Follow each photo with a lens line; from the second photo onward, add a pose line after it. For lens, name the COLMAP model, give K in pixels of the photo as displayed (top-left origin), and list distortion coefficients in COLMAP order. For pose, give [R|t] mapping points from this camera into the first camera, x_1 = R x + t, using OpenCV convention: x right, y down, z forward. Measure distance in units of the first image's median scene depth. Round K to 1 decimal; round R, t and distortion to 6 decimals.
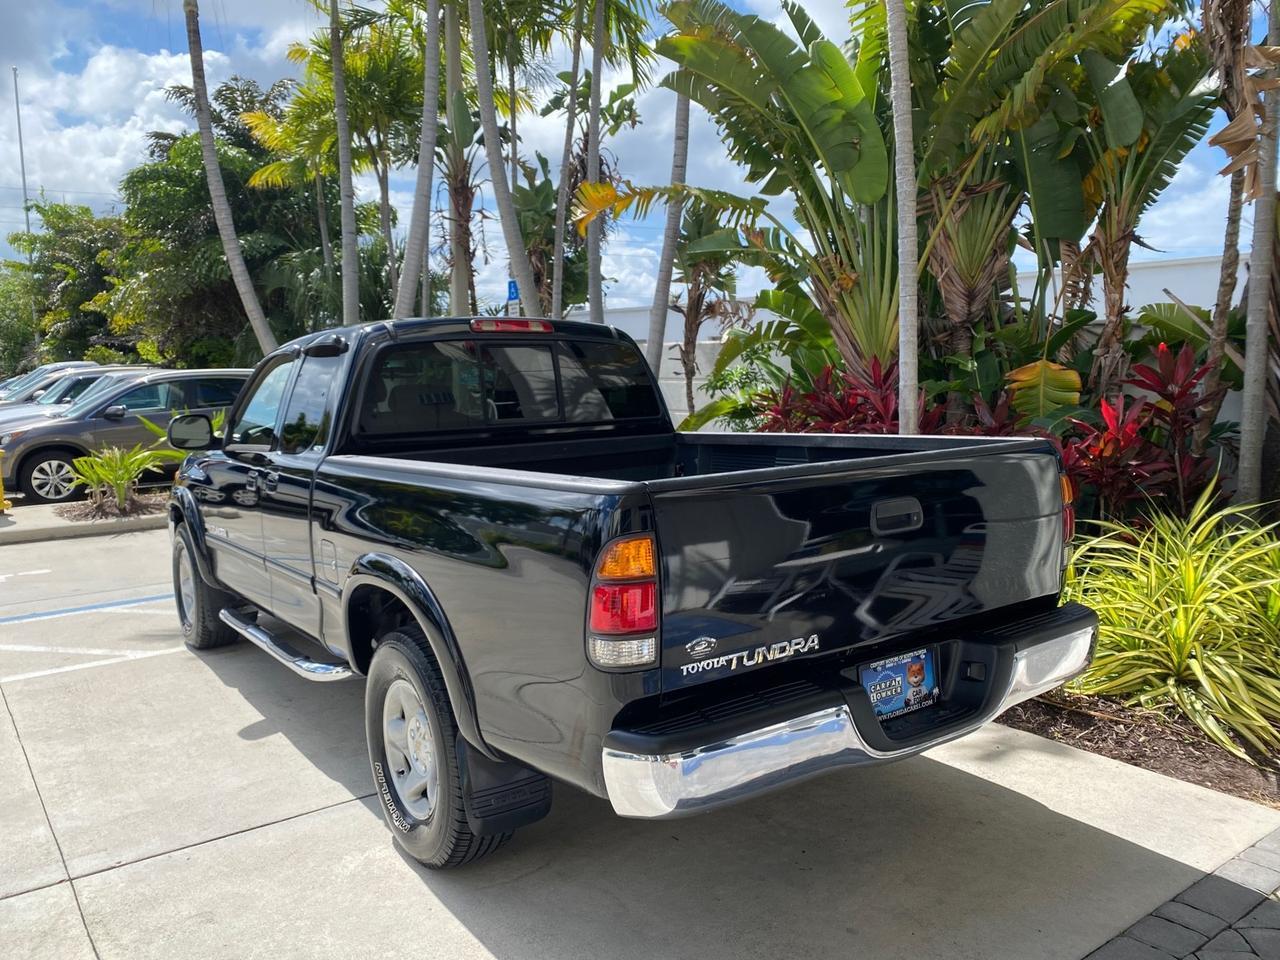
lens RADIAL K [[991.8, 0, 637.5], [0, 991.8, 477.0], [0, 0, 1]] dist [-0.003545, 0.008597]
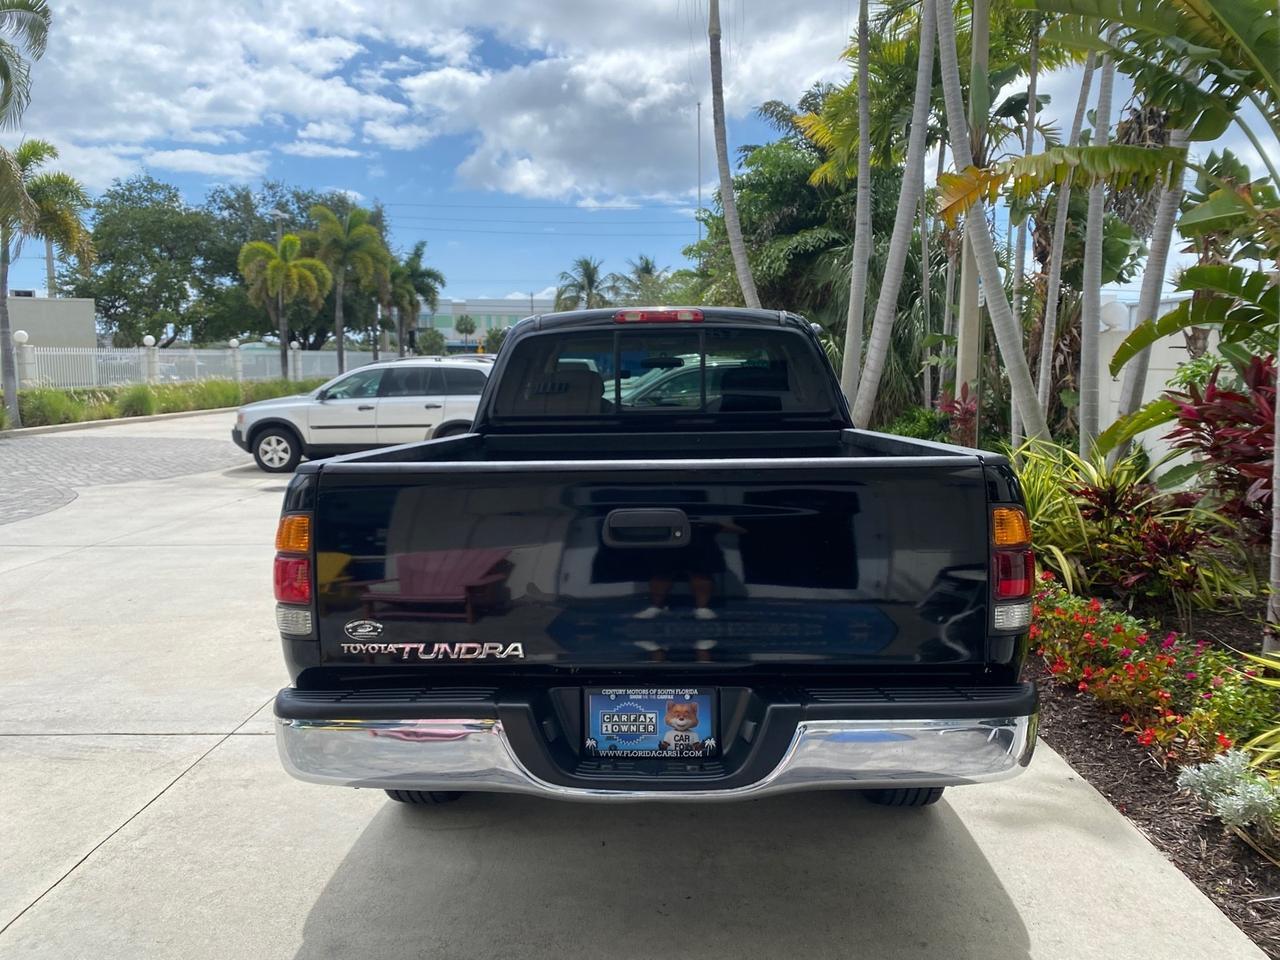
lens RADIAL K [[989.3, 0, 640.7], [0, 989.3, 476.8], [0, 0, 1]] dist [0.007015, -0.002210]
pose [[0.797040, 0.074274, -0.599342, 0.359894], [-0.067976, 0.997135, 0.033173, -0.015849], [0.600089, 0.014301, 0.799806, 0.141052]]
